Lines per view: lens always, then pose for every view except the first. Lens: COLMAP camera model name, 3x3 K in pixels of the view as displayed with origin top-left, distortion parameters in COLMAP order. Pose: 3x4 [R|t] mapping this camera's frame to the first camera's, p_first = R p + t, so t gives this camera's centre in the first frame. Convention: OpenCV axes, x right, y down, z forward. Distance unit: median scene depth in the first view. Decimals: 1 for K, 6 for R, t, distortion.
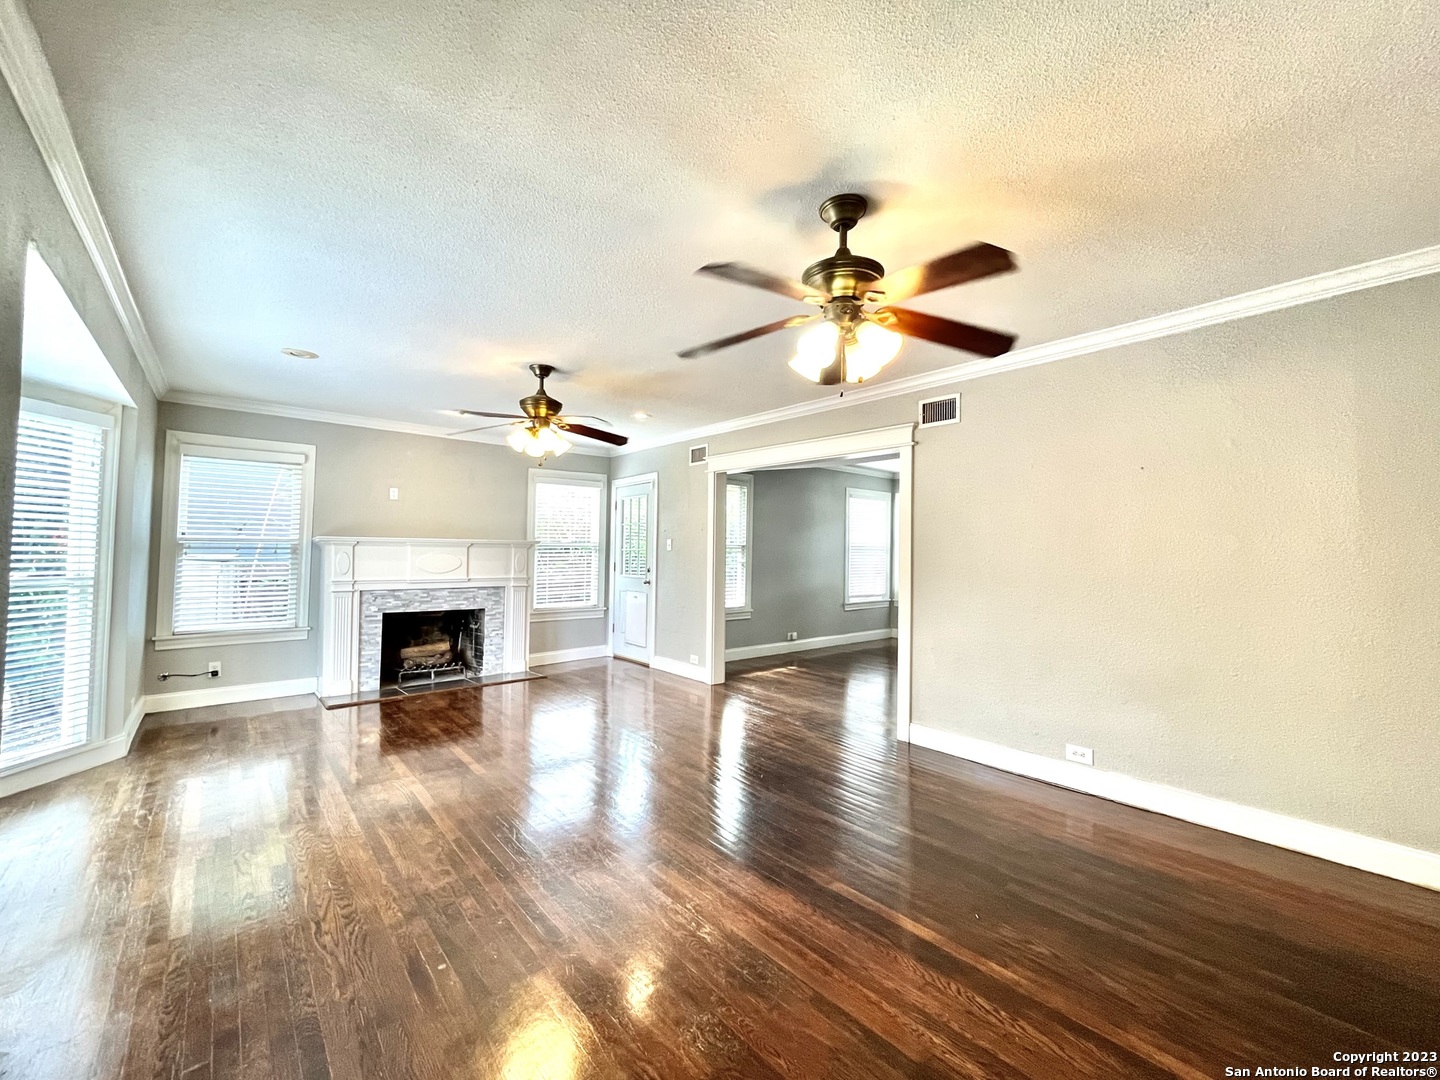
lens RADIAL K [[585.5, 0, 717.4], [0, 585.5, 538.5], [0, 0, 1]] dist [-0.000207, 0.000250]
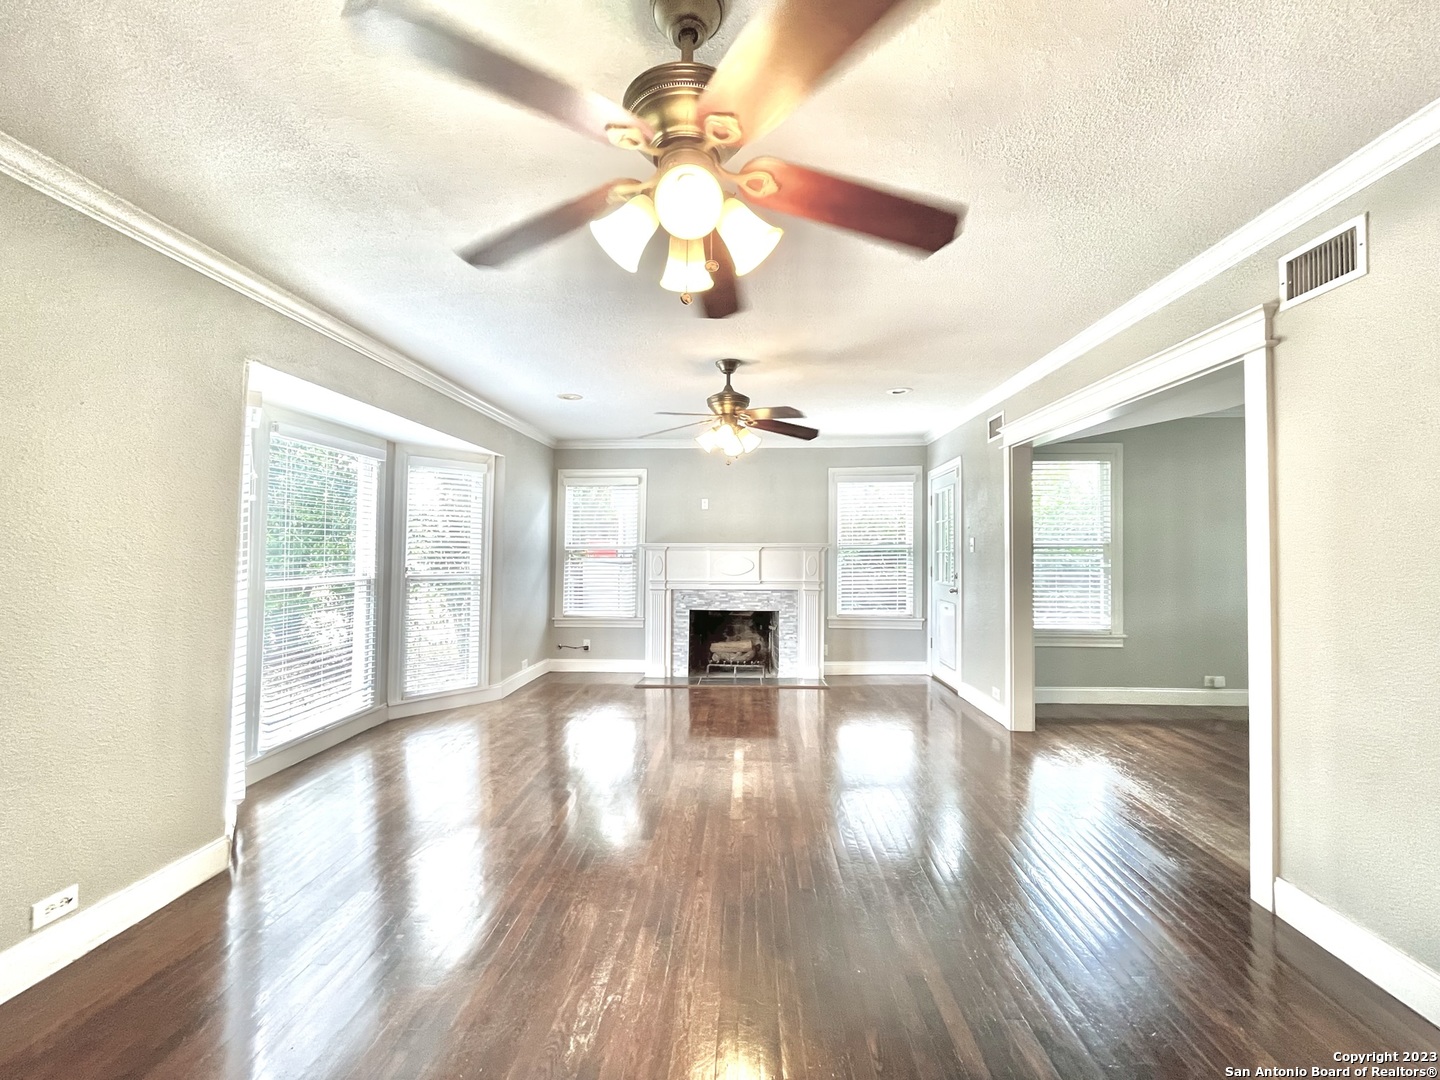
lens RADIAL K [[585.5, 0, 717.4], [0, 585.5, 538.5], [0, 0, 1]] dist [-0.000207, 0.000250]
pose [[0.732227, -0.026891, -0.680530, 0.232316], [0.021676, 0.999634, -0.016179, 0.008324], [0.680716, -0.002905, 0.732542, 0.197492]]
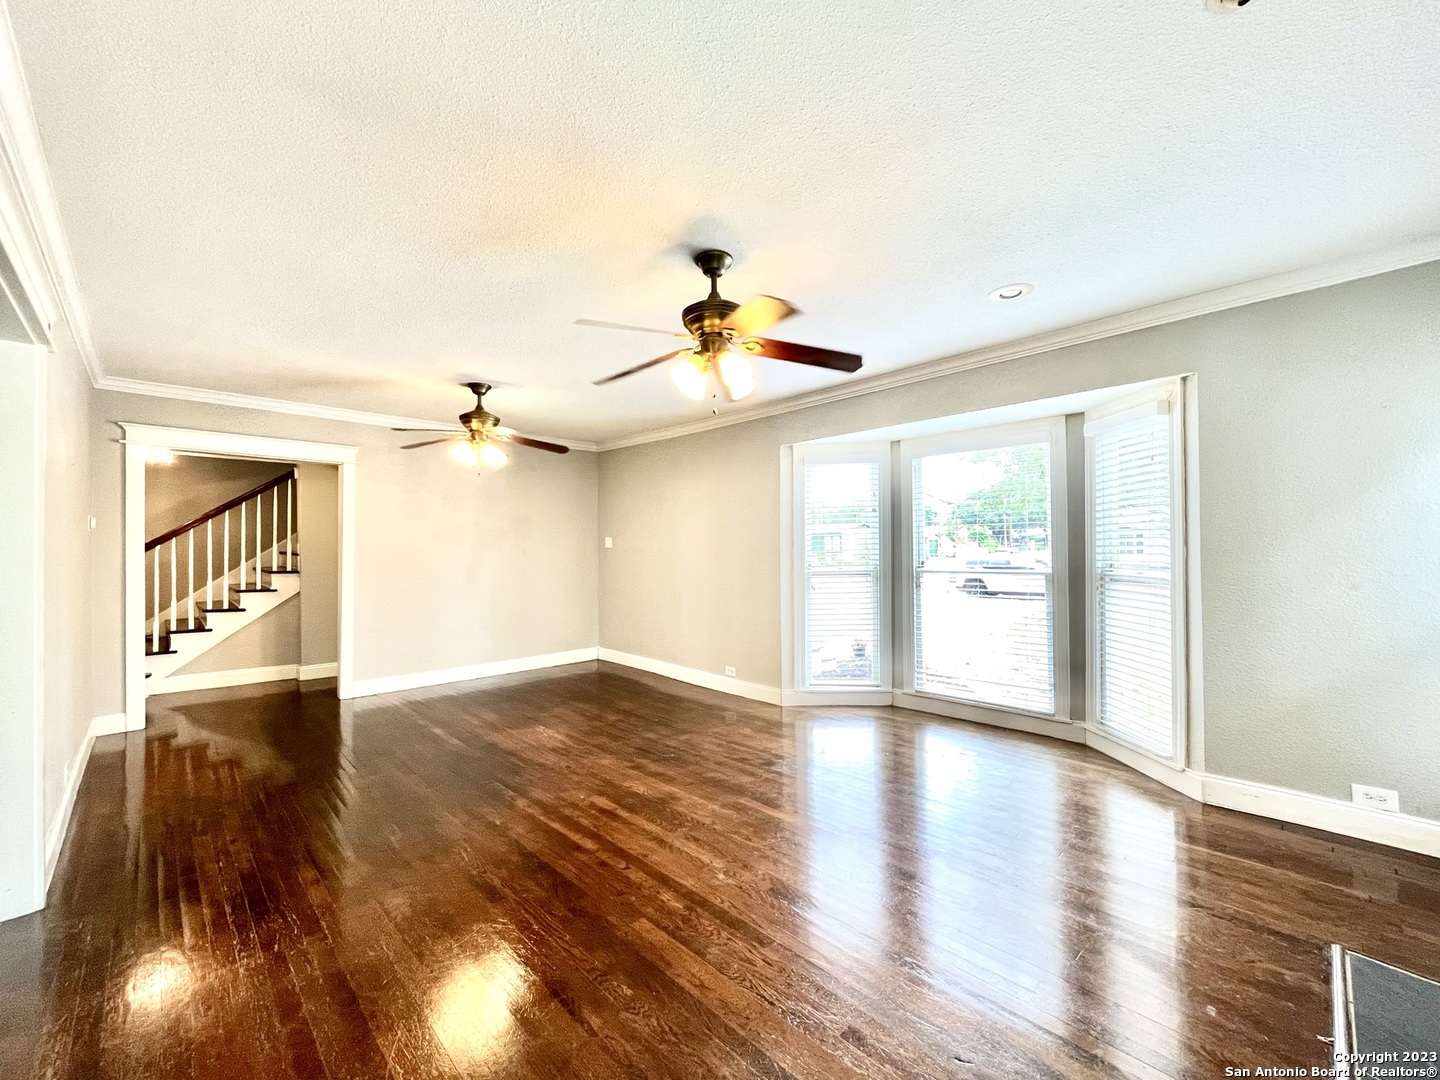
lens RADIAL K [[585.5, 0, 717.4], [0, 585.5, 538.5], [0, 0, 1]] dist [-0.000207, 0.000250]
pose [[-0.997267, -0.022272, -0.070448, -0.187005], [-0.019659, 0.999101, -0.037570, 0.034693], [0.071222, -0.036082, -0.996808, 1.127006]]
